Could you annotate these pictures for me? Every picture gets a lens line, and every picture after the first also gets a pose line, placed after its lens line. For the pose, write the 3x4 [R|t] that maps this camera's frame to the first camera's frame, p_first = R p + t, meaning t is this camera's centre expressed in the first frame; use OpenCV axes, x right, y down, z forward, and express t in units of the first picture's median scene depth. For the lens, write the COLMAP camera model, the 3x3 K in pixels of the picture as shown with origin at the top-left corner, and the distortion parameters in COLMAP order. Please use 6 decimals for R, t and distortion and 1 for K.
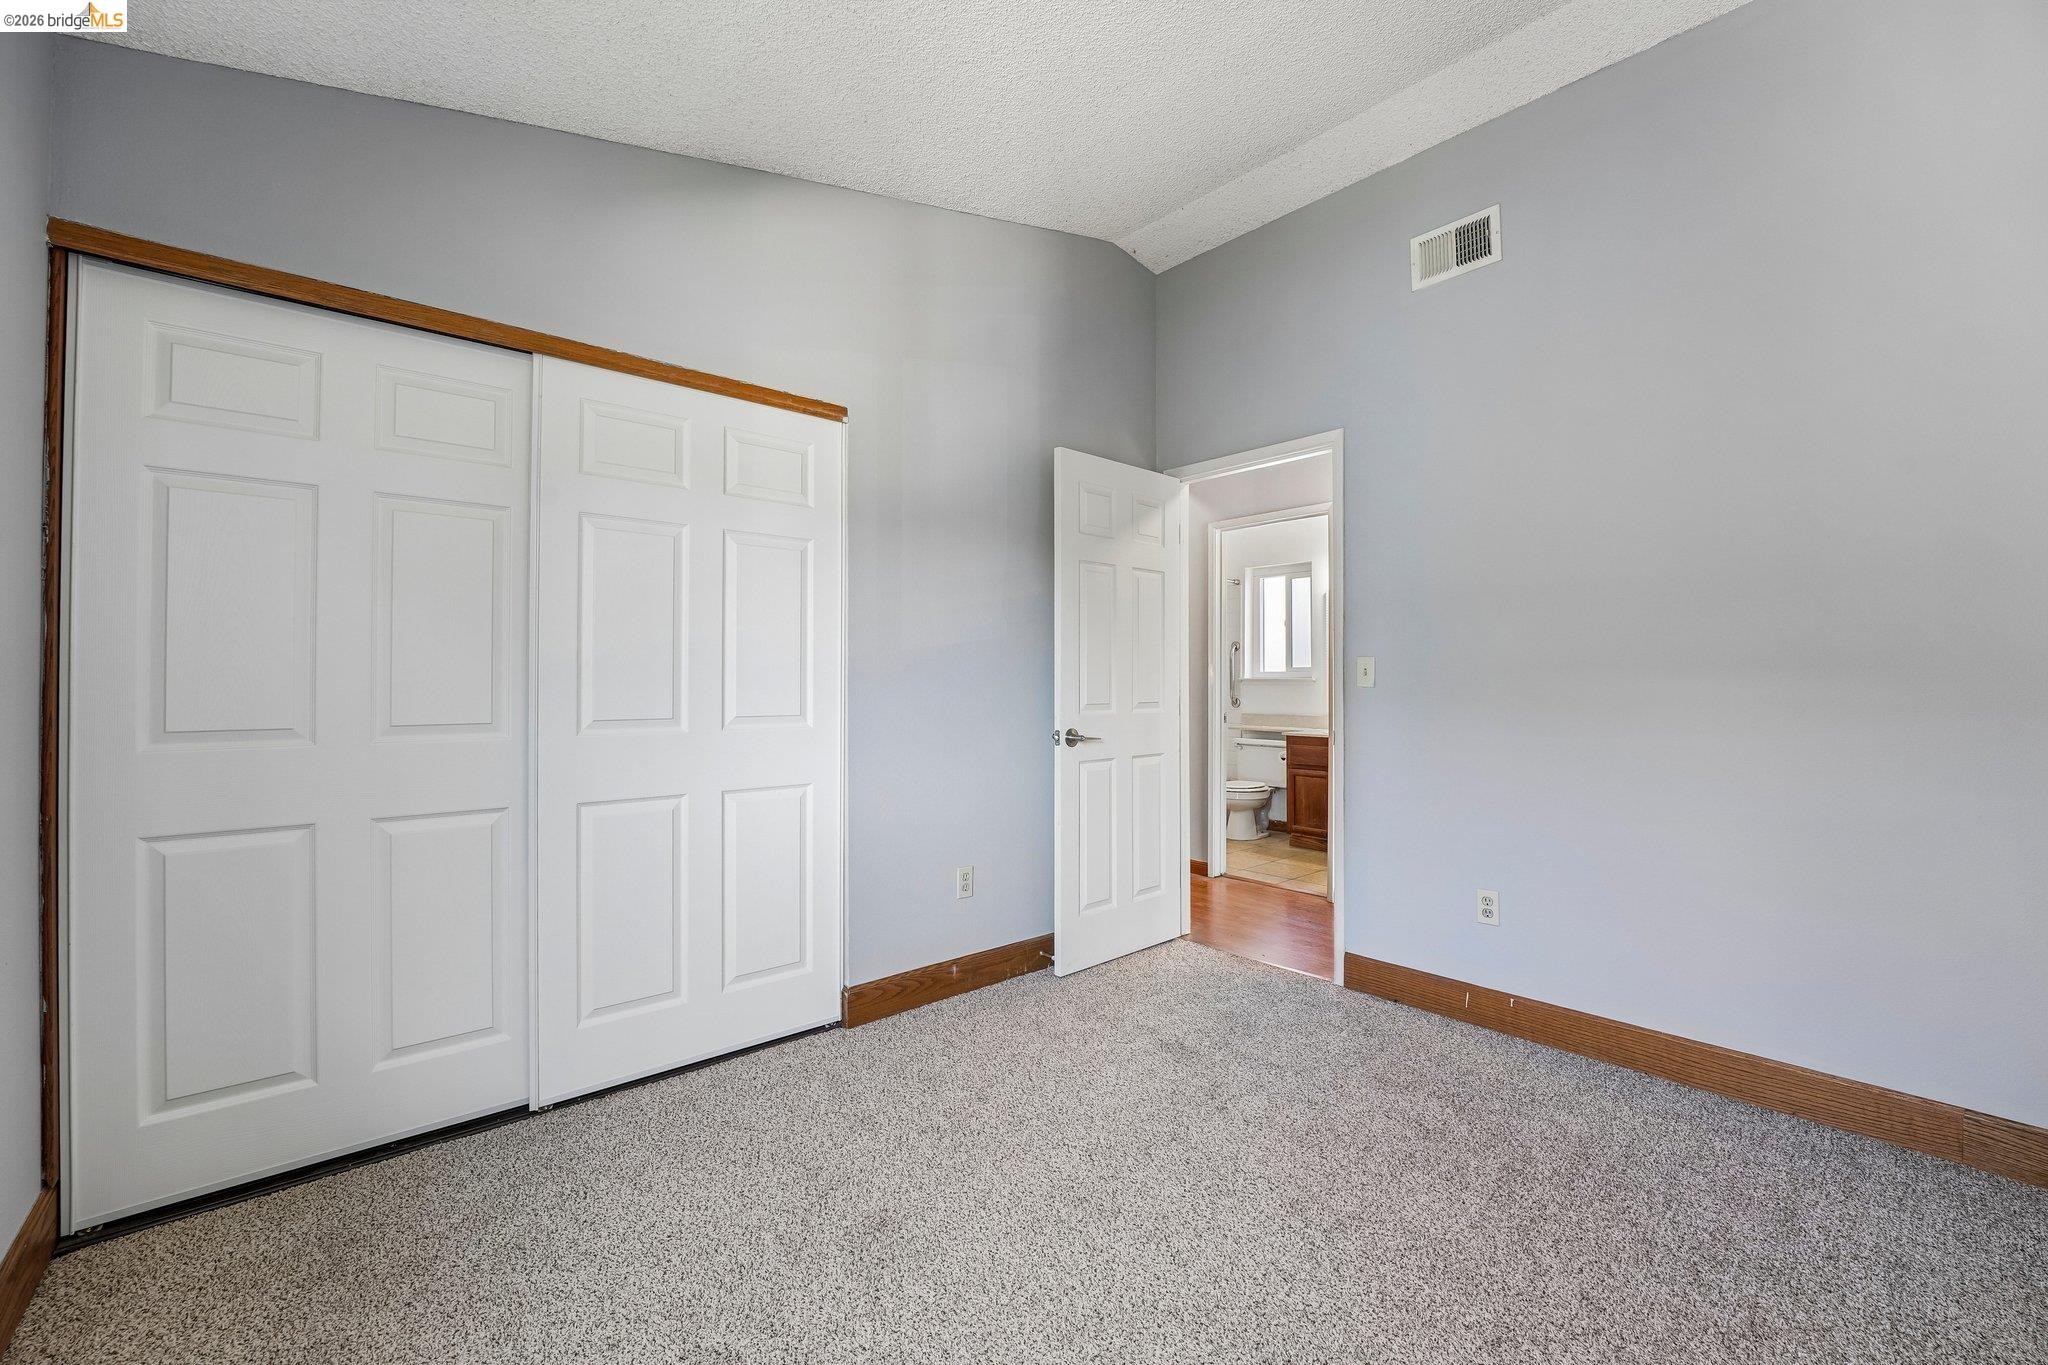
lens RADIAL K [[832.3, 0, 1018.6], [0, 832.3, 674.4], [0, 0, 1]] dist [-0.032558, 0.004290]
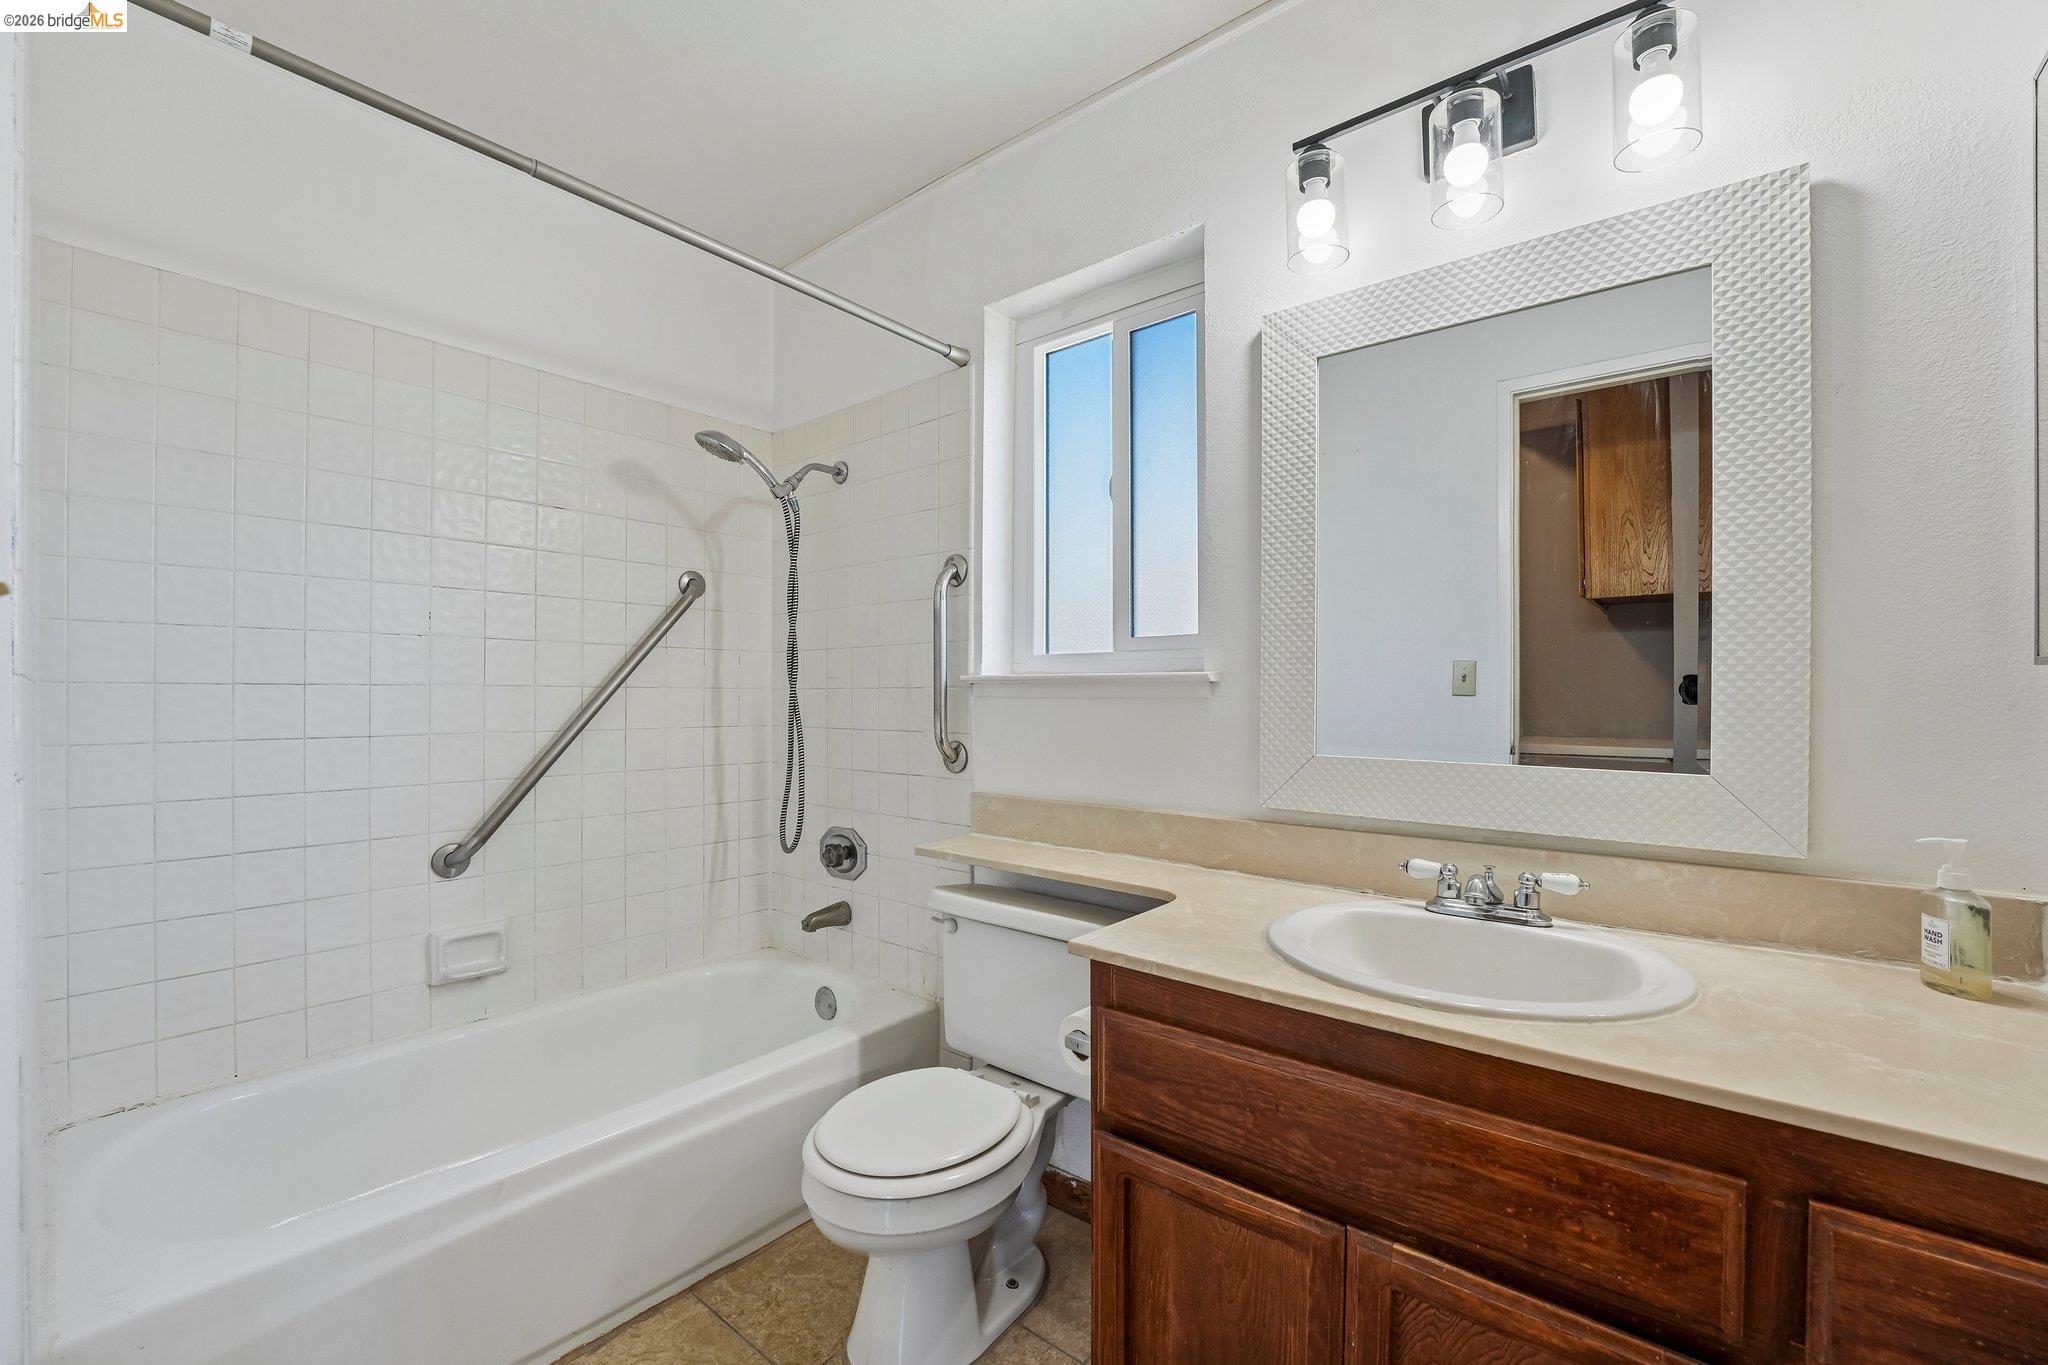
lens RADIAL K [[832.3, 0, 1024.3], [0, 832.3, 682.2], [0, 0, 1]] dist [-0.032558, 0.004290]
pose [[0.987800, -0.001992, 0.155715, 0.241062], [0.001220, 0.999986, 0.005052, 0.005337], [-0.155723, -0.004800, 0.987789, 0.703393]]
